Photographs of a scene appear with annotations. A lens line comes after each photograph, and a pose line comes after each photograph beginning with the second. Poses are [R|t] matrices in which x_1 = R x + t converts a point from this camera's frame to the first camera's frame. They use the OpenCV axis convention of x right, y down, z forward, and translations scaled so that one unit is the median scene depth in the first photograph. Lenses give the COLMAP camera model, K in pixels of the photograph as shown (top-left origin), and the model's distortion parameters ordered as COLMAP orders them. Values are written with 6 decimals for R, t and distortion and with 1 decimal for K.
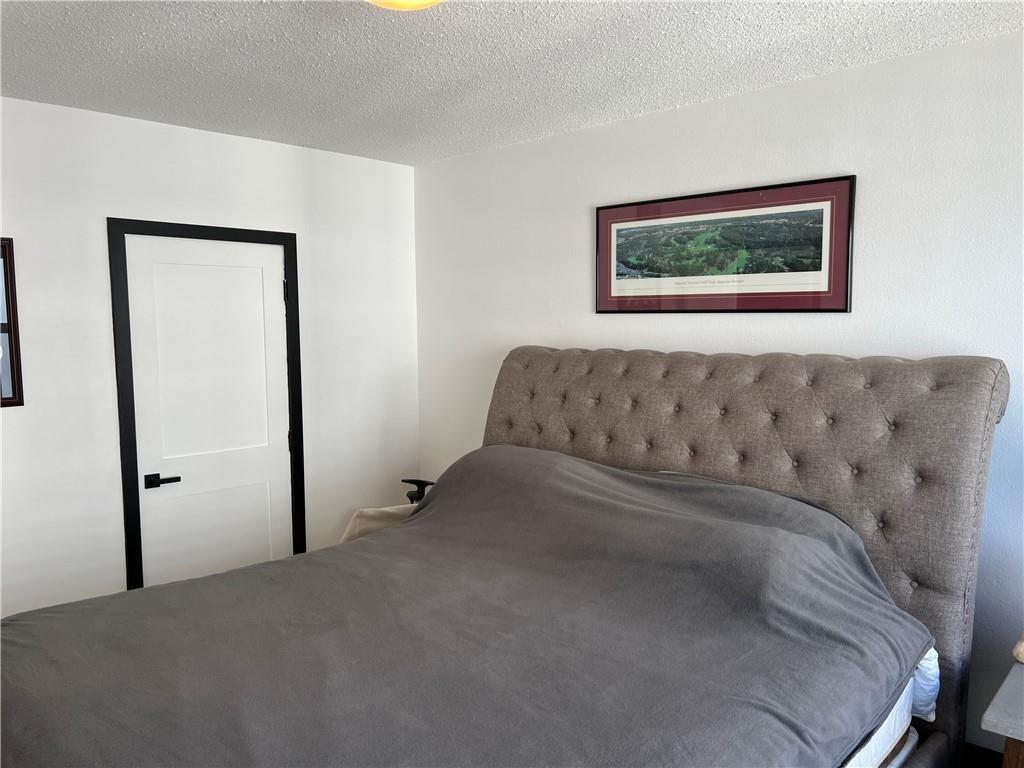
lens RADIAL K [[768.4, 0, 509.3], [0, 768.4, 389.7], [0, 0, 1]] dist [0.070624, -0.100042]
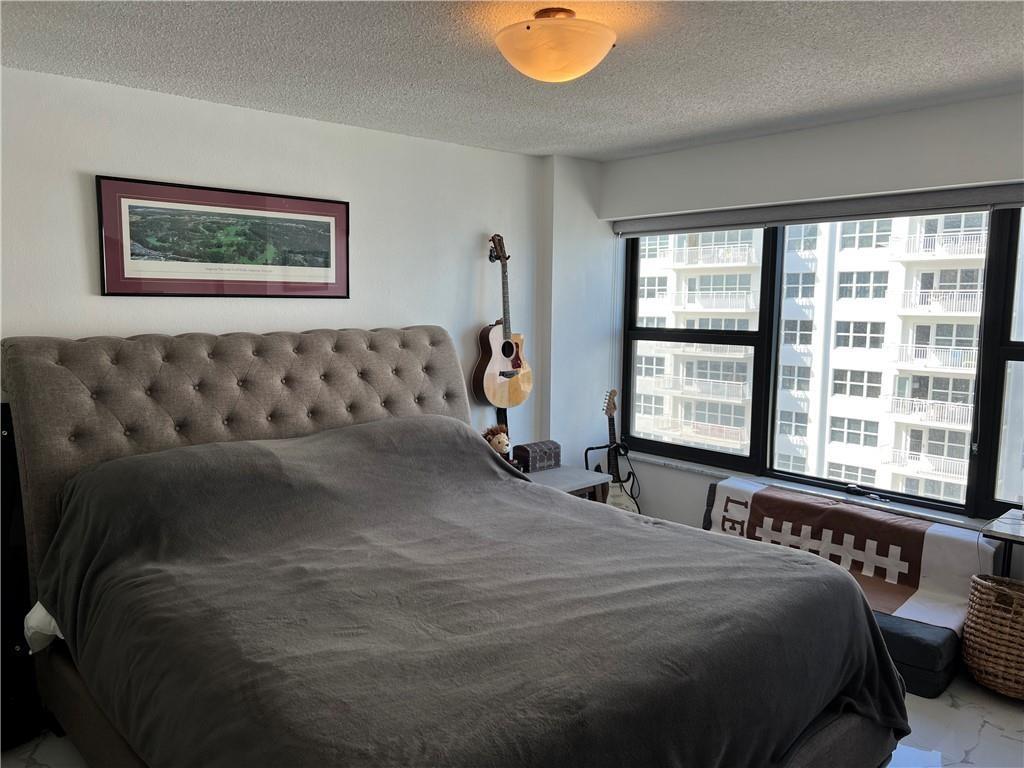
lens RADIAL K [[768.4, 0, 509.3], [0, 768.4, 389.7], [0, 0, 1]] dist [0.070624, -0.100042]
pose [[0.083994, -0.110702, 0.990298, -0.829020], [0.091760, 0.990446, 0.102936, -0.046372], [-0.992232, 0.082224, 0.093350, 0.514941]]
